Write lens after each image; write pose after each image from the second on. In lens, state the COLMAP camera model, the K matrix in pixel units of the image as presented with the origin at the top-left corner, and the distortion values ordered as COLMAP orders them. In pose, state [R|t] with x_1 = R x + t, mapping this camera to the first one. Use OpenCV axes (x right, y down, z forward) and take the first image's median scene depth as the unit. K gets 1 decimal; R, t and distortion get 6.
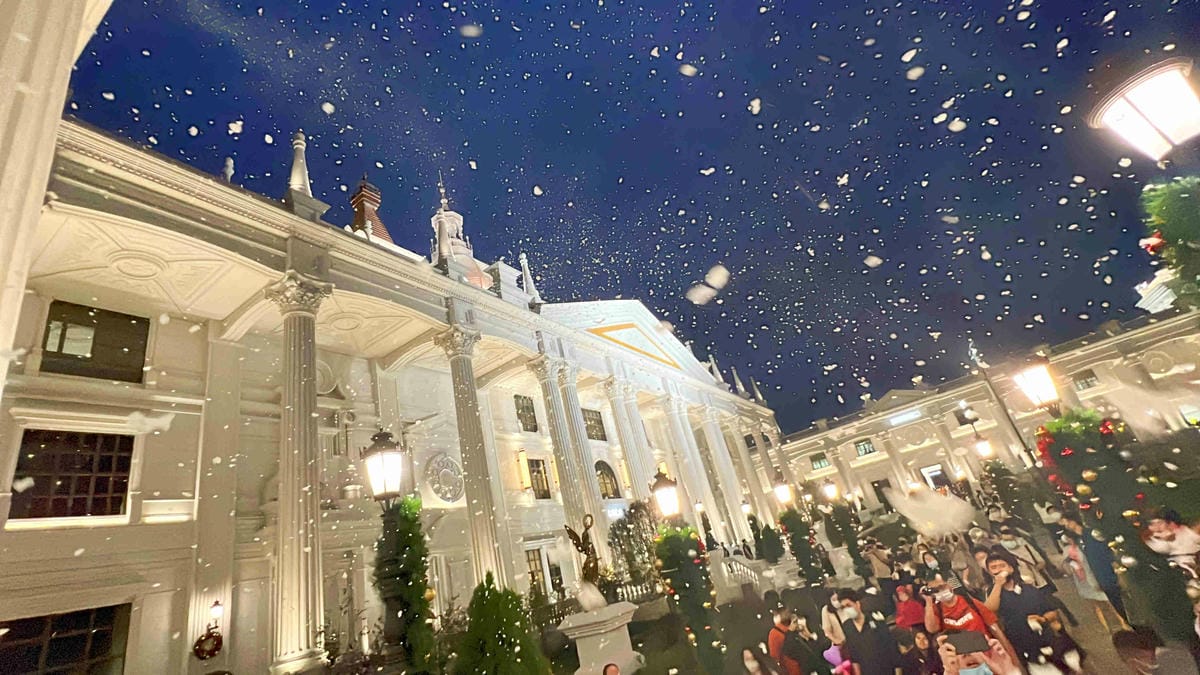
lens RADIAL K [[537.6, 0, 600.0], [0, 537.6, 337.5], [0, 0, 1]] dist [0.016558, -0.000393]
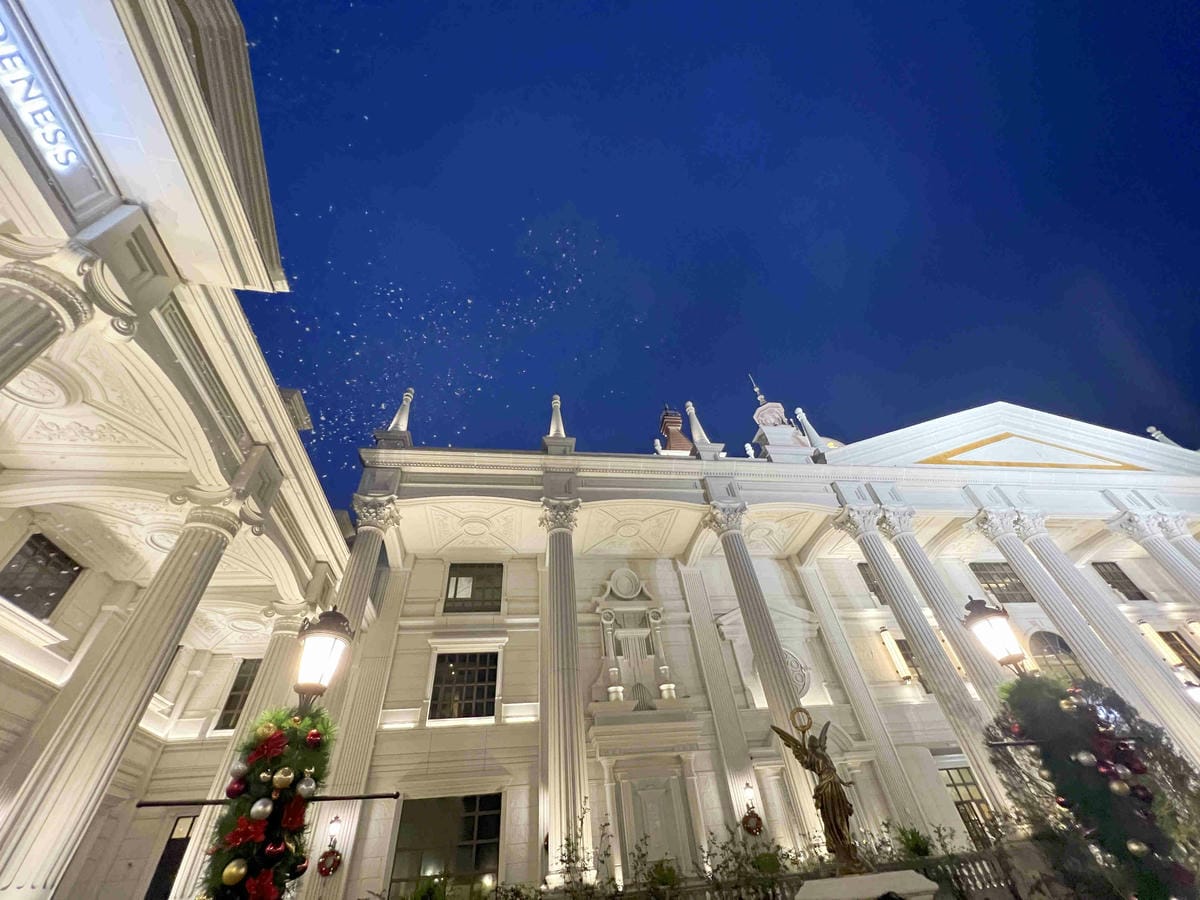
lens RADIAL K [[479.8, 0, 600.0], [0, 479.8, 450.0], [0, 0, 1]] dist [-0.001231, 0.000584]
pose [[0.663377, -0.366321, -0.652488, 0.232490], [0.238483, 0.930008, -0.279663, 0.096727], [0.709265, 0.029915, 0.704307, 0.299276]]
